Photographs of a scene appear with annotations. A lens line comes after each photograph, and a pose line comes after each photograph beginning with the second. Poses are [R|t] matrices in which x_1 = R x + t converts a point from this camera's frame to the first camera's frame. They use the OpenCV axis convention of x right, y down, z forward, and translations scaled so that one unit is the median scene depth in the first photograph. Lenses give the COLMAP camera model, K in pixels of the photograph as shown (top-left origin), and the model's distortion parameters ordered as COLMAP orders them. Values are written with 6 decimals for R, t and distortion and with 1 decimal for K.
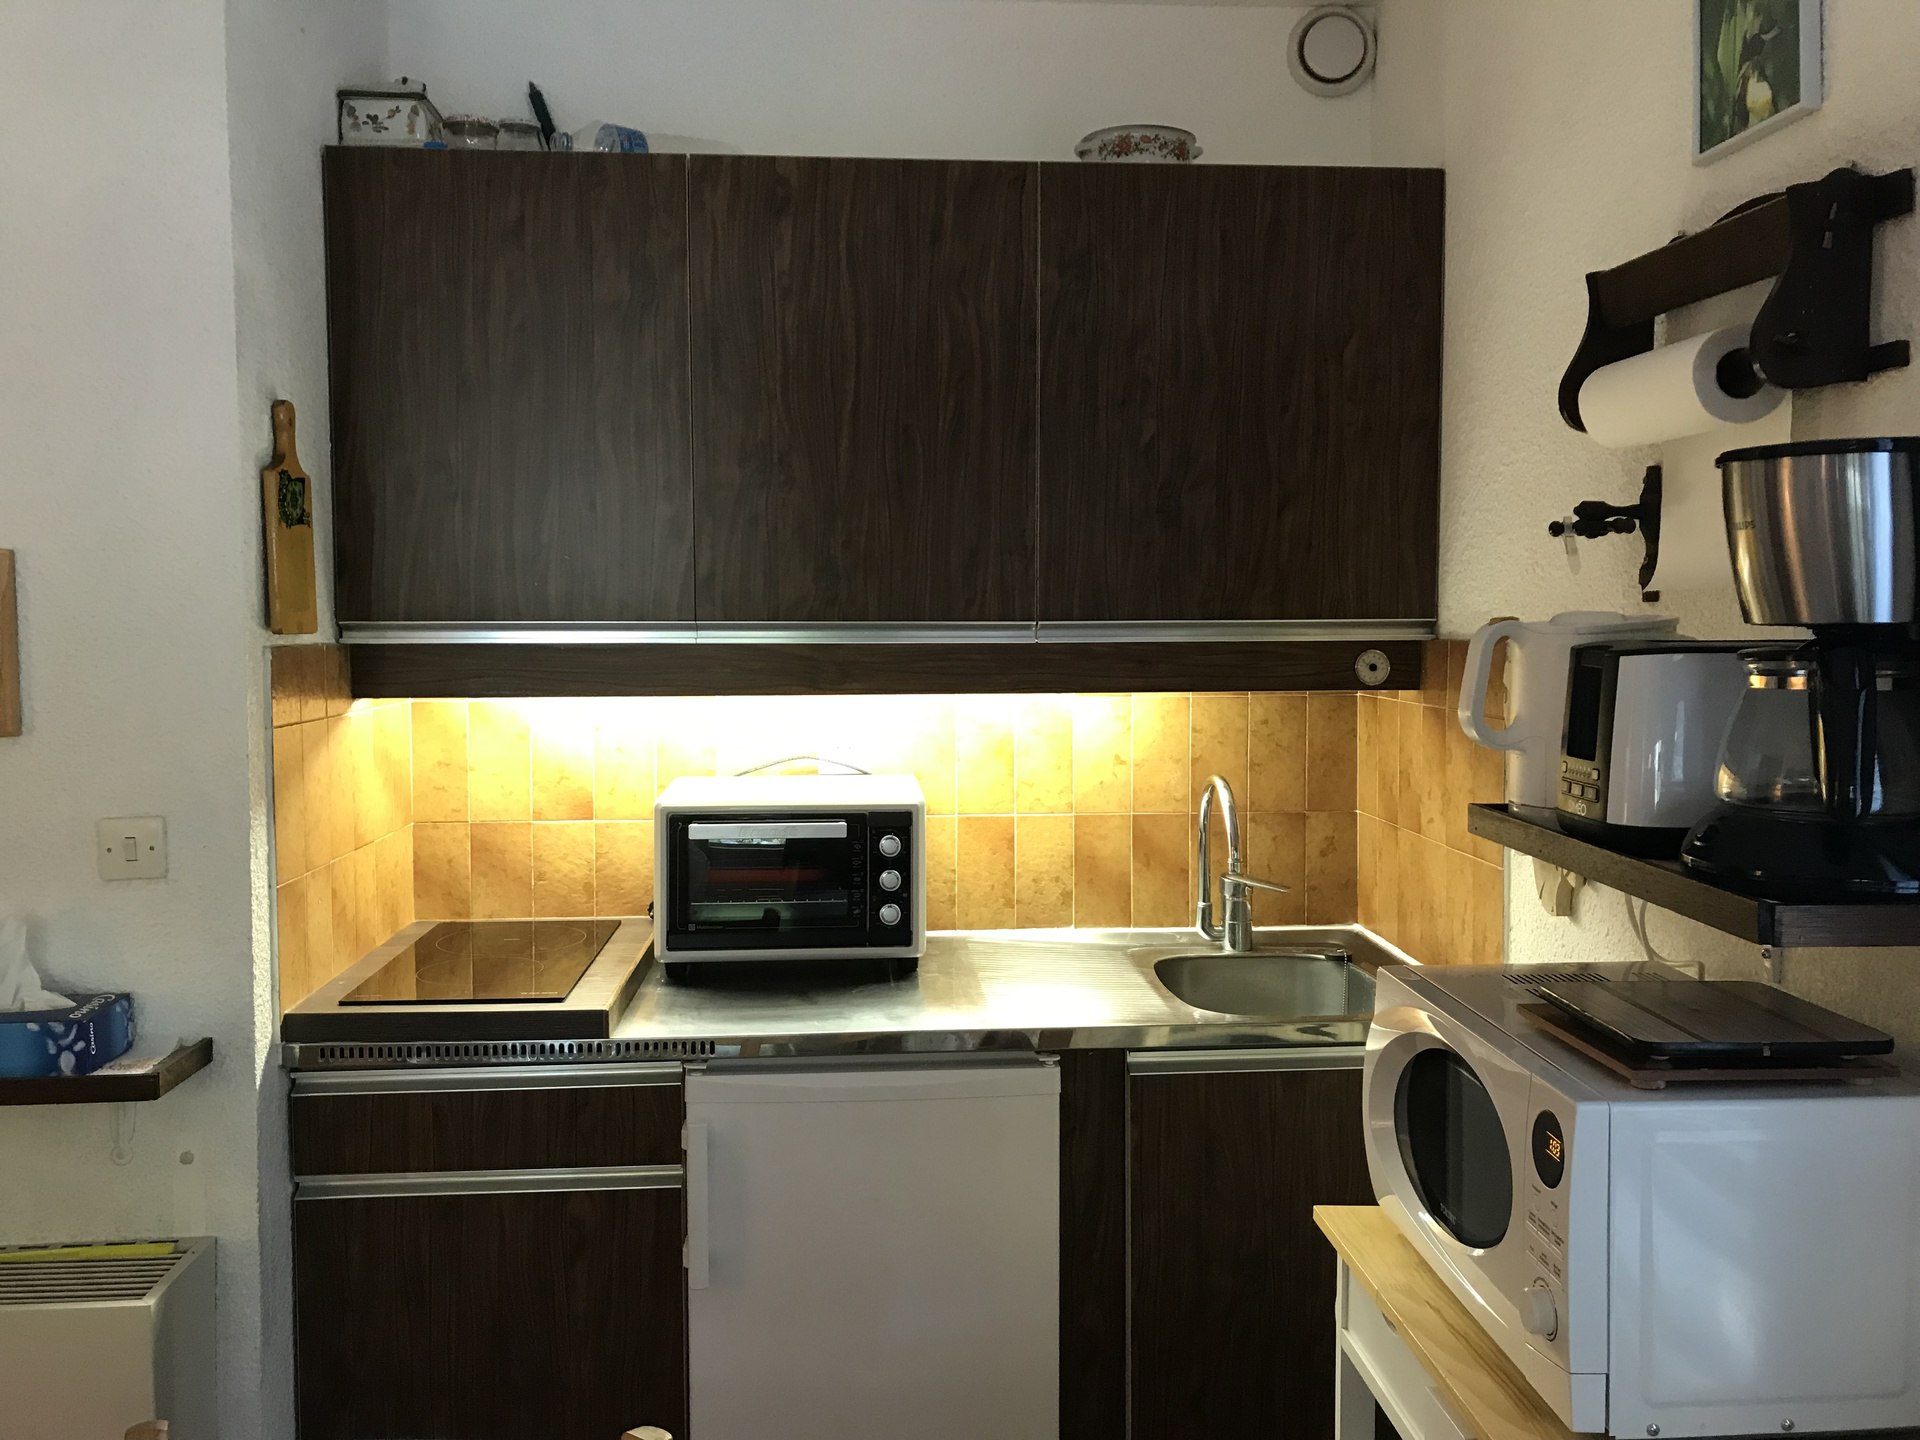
lens RADIAL K [[1587.7, 0, 960.0], [0, 1587.7, 720.0], [0, 0, 1]] dist [0.086264, -0.069126]
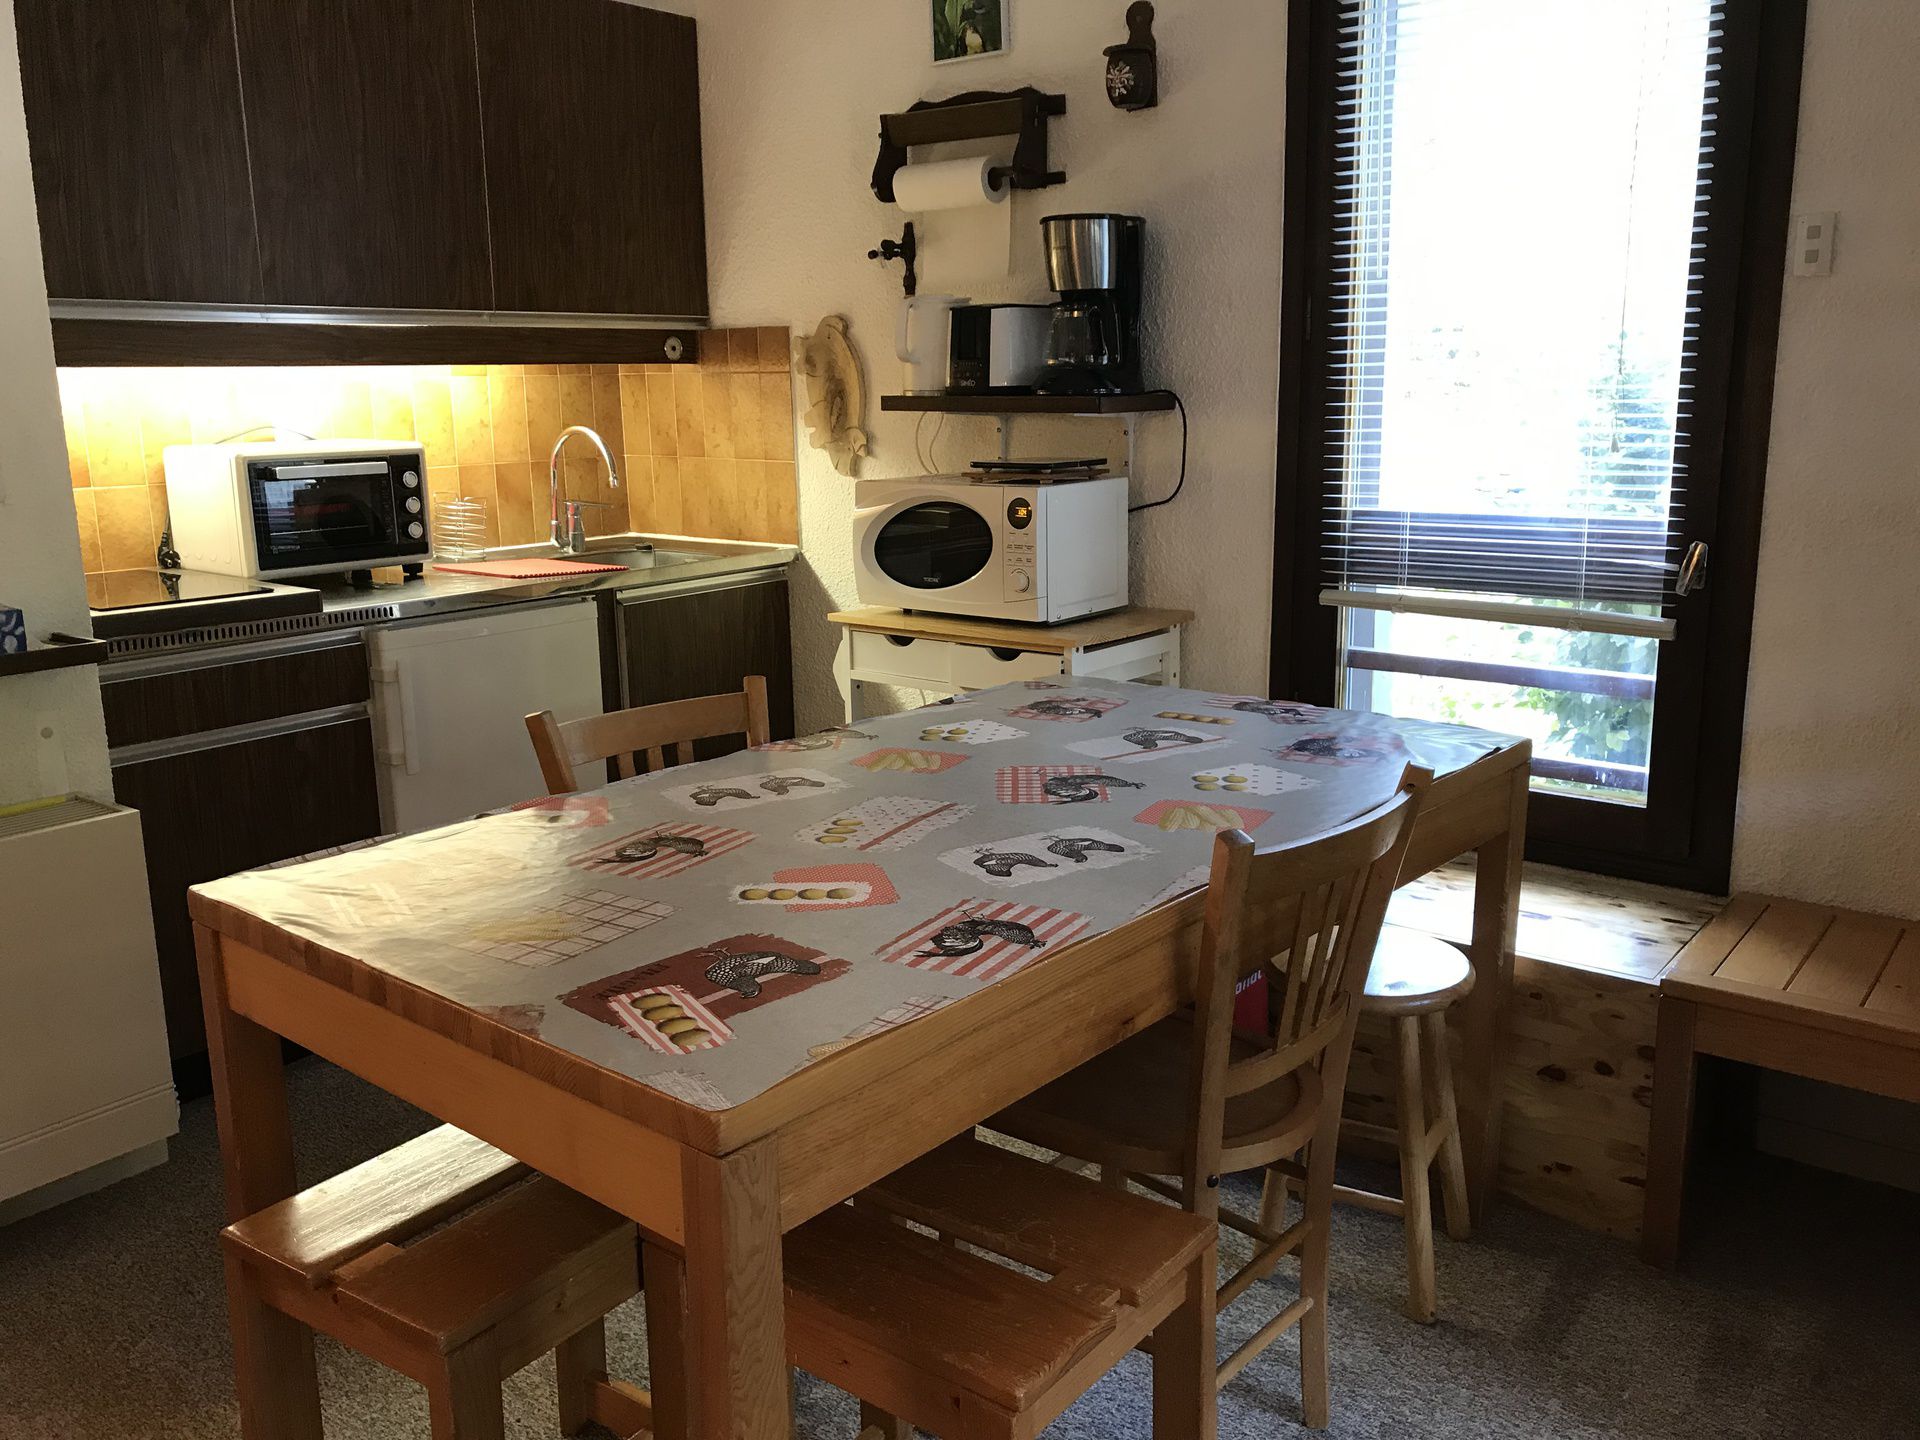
lens RADIAL K [[1587.7, 0, 960.0], [0, 1587.7, 720.0], [0, 0, 1]] dist [0.086264, -0.069126]
pose [[0.681153, -0.167136, 0.712808, -0.761188], [0.069014, 0.983917, 0.164754, 0.090495], [-0.728881, -0.063029, 0.681733, -0.304947]]
